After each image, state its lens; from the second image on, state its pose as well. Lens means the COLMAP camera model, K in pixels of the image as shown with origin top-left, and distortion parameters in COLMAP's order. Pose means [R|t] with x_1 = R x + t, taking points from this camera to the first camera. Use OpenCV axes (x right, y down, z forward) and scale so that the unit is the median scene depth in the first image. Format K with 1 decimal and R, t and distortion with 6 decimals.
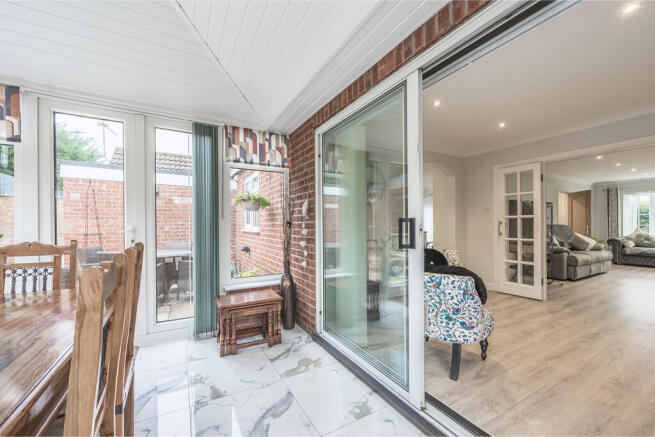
lens RADIAL K [[253.7, 0, 325.4], [0, 253.7, 227.3], [0, 0, 1]] dist [0.000543, -0.000007]
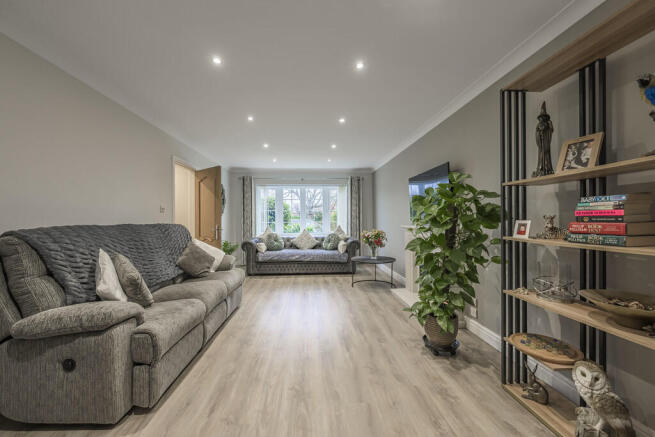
lens RADIAL K [[266.5, 0, 327.5], [0, 266.5, 218.5], [0, 0, 1]] dist [-0.000553, -0.000134]
pose [[0.433567, 0.005555, 0.901104, 0.526868], [0.006524, 0.999935, -0.009303, -0.013084], [-0.901098, 0.009912, 0.433503, 0.445342]]
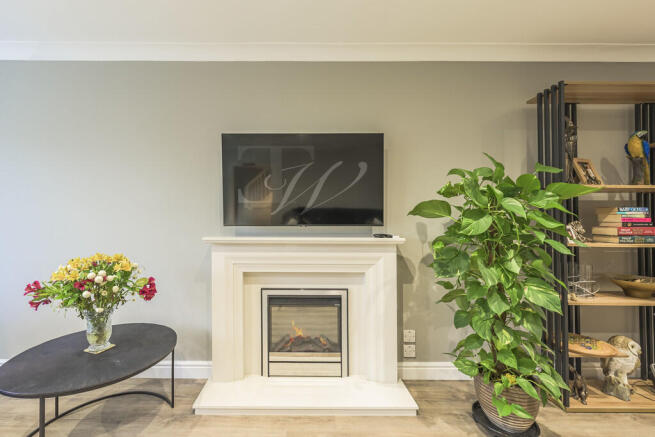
lens RADIAL K [[266.5, 0, 327.5], [0, 266.5, 218.5], [0, 0, 1]] dist [-0.000553, -0.000134]
pose [[-0.873829, -0.001321, 0.486232, 0.970708], [0.006267, 0.999883, 0.013979, -0.025403], [-0.486193, 0.015262, -0.873718, 0.753319]]
